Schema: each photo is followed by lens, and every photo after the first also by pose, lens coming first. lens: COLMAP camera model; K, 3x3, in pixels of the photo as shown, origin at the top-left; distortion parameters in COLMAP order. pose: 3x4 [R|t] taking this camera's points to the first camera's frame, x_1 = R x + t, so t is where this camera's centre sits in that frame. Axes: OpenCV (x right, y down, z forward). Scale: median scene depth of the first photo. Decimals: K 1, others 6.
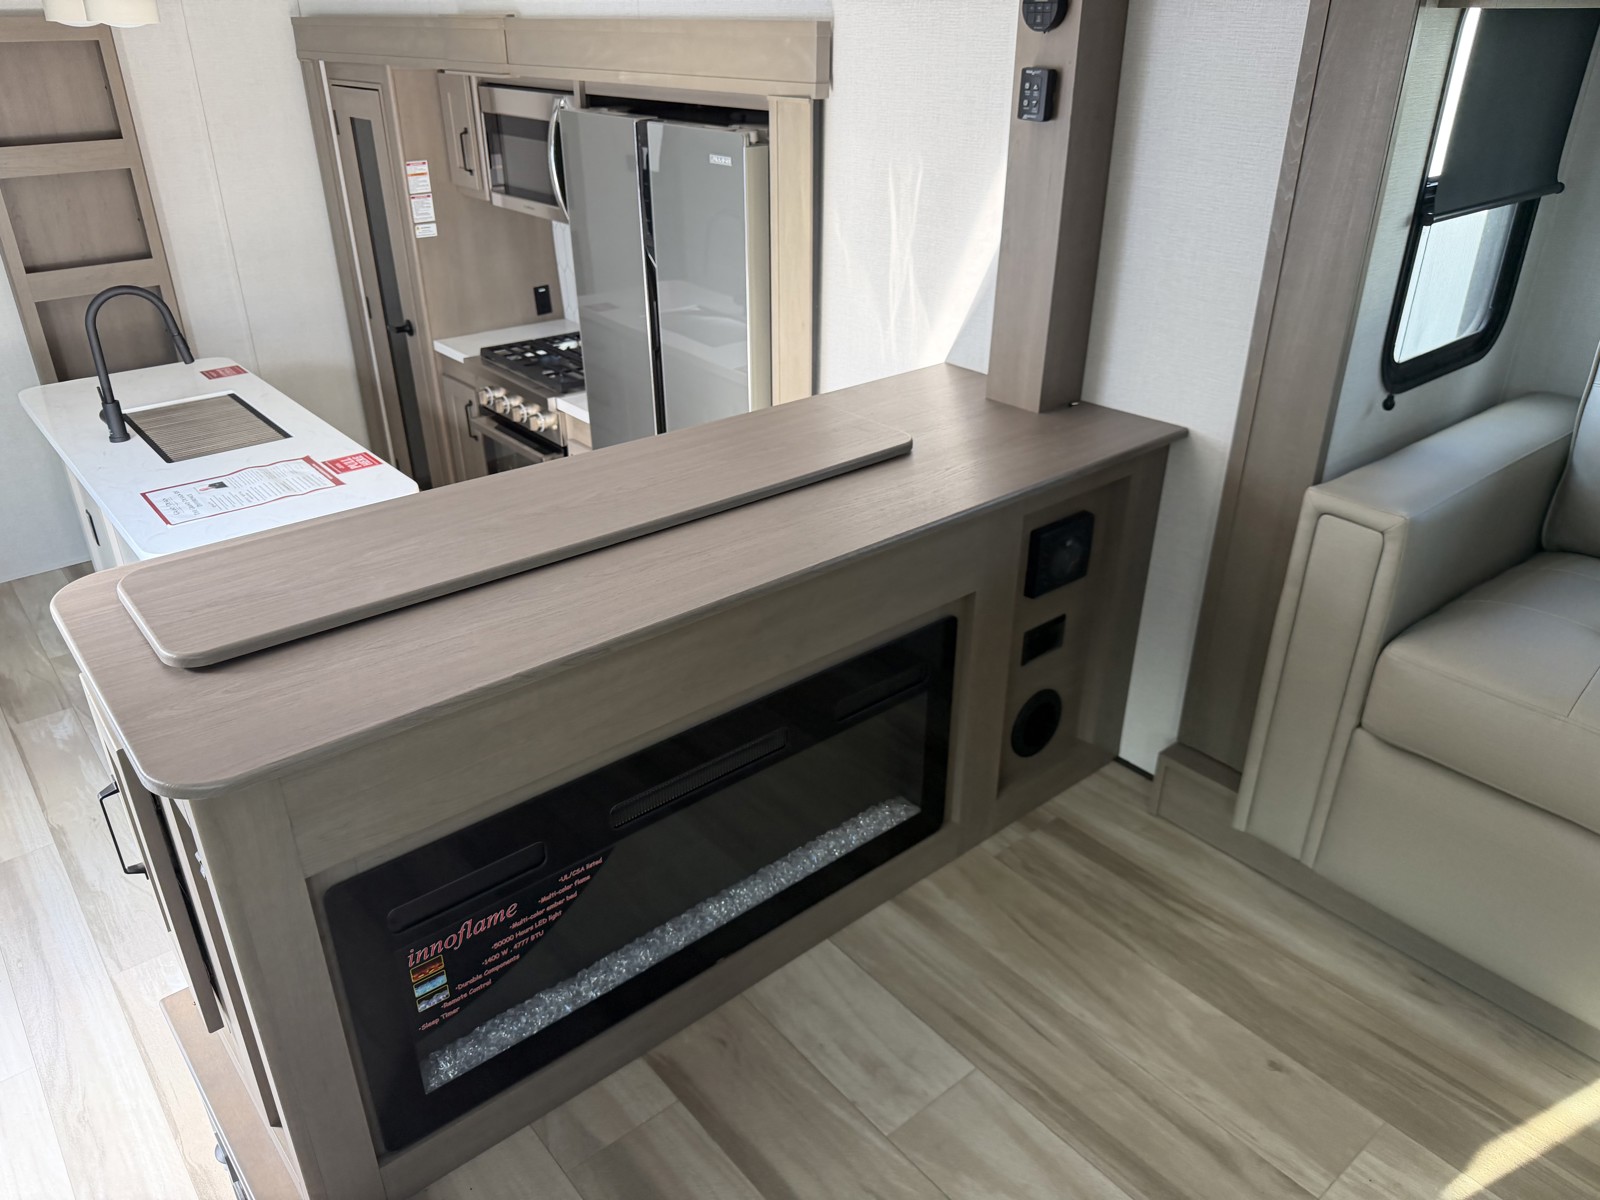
lens RADIAL K [[1132.9, 0, 784.9], [0, 1132.9, 599.6], [0, 0, 1]] dist [0.058619, -0.085830]
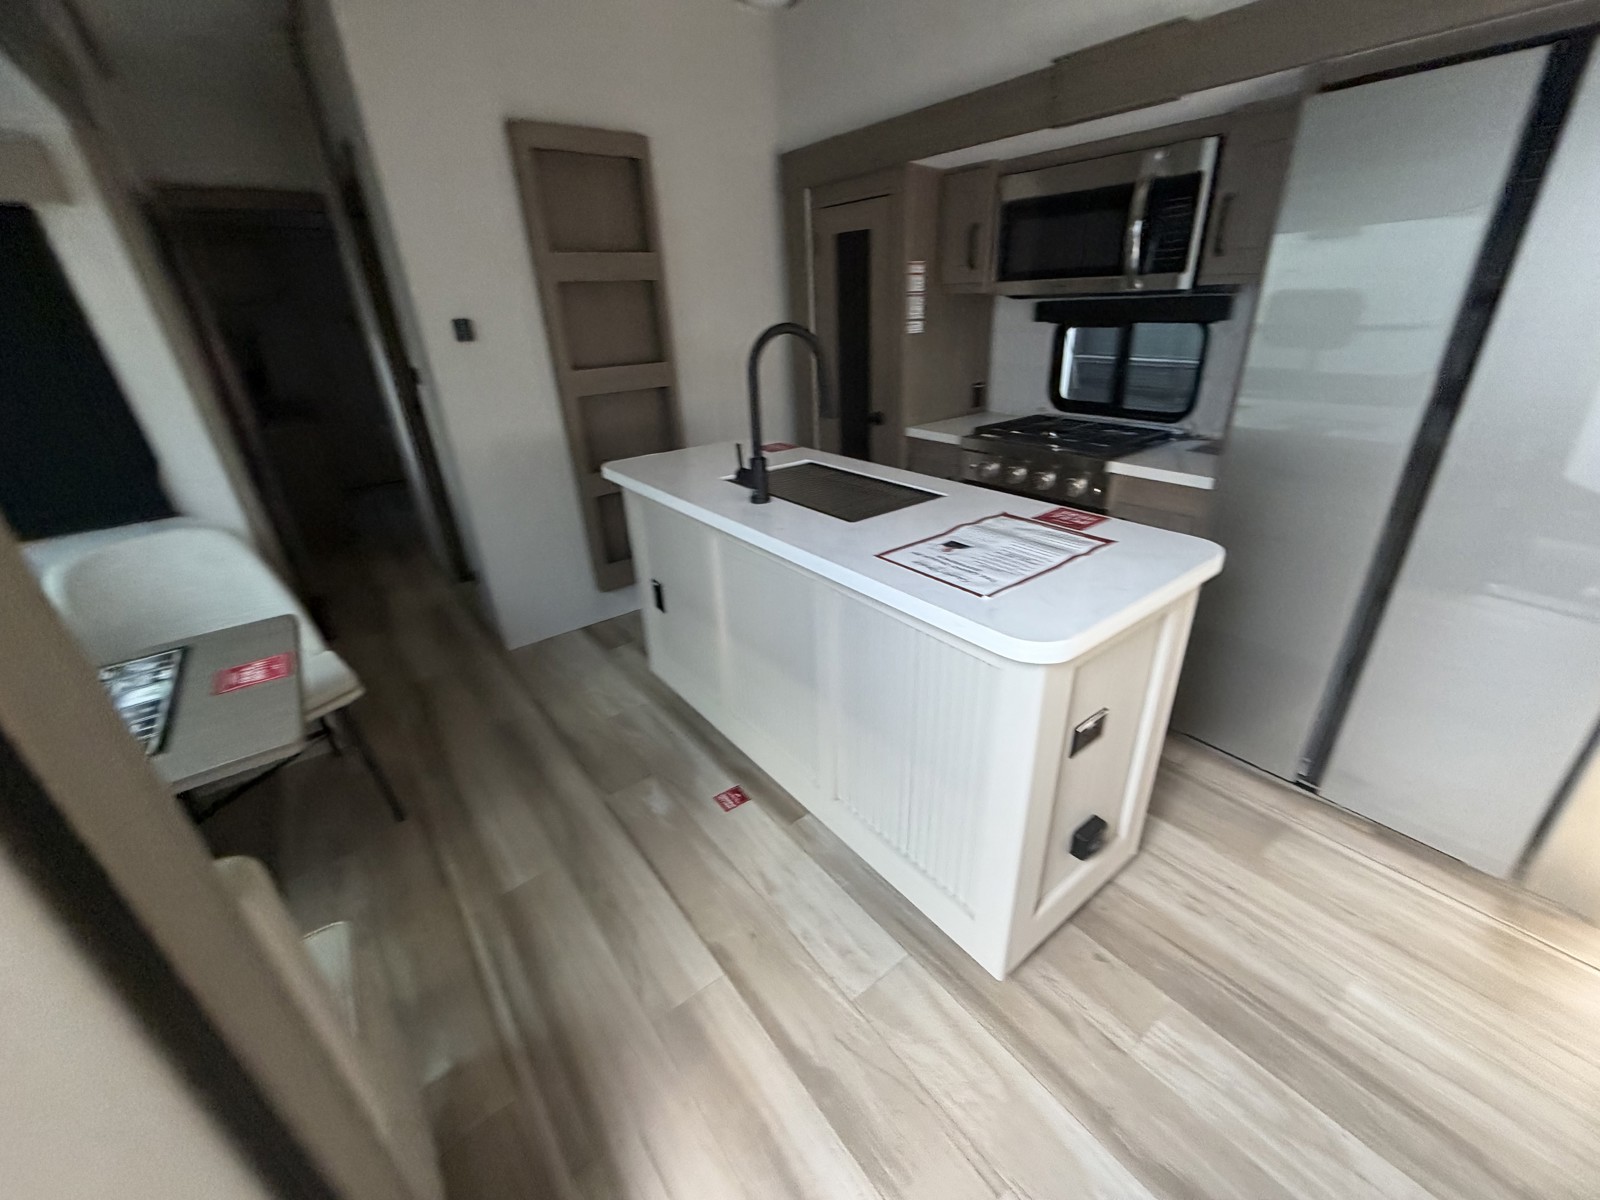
lens RADIAL K [[636.7, 0, 797.3], [0, 636.7, 599.3], [0, 0, 1]] dist [0.008904, 0.000261]
pose [[0.998835, -0.015622, -0.045659, -0.790565], [0.013845, 0.999144, -0.038977, -0.062617], [0.046229, 0.038299, 0.998196, 0.737829]]
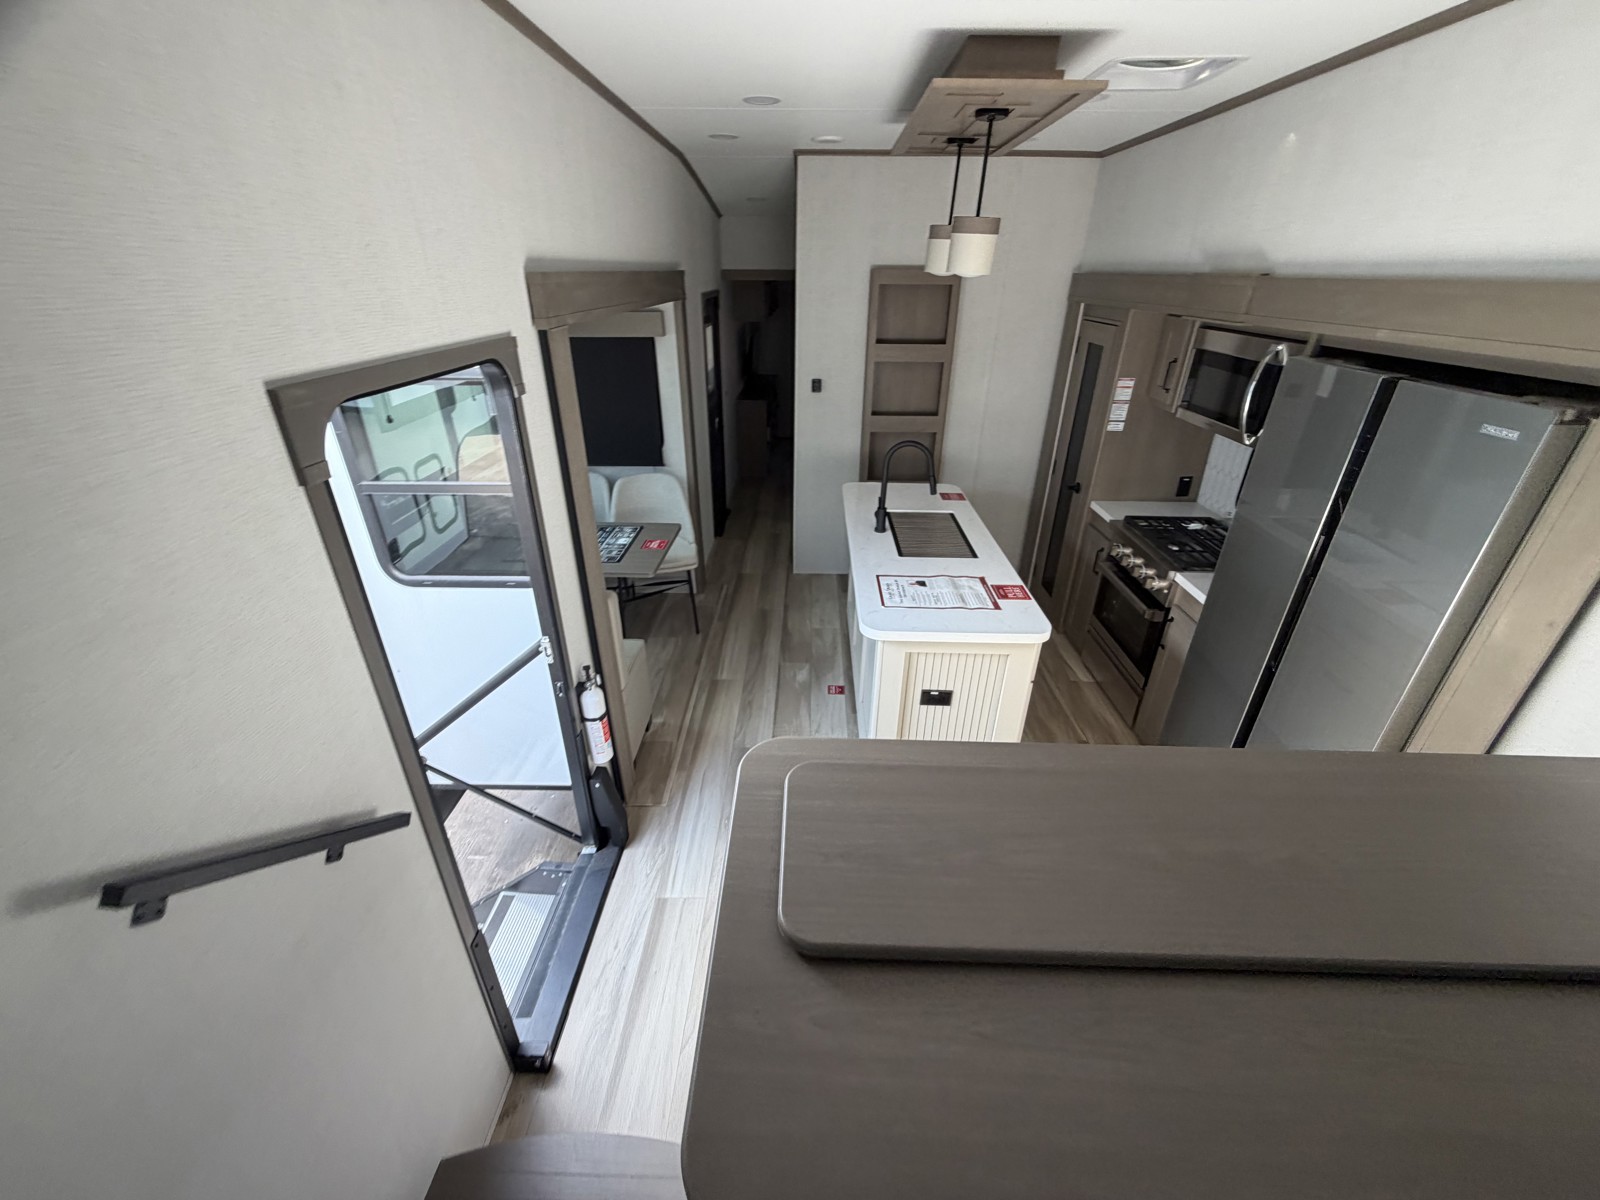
lens RADIAL K [[639.7, 0, 797.8], [0, 639.7, 599.2], [0, 0, 1]] dist [0.003219, 0.000140]
pose [[0.755327, 0.311254, -0.576717, -0.172210], [-0.312530, 0.944580, 0.100469, -0.153720], [0.576026, 0.104355, 0.810743, 0.306648]]
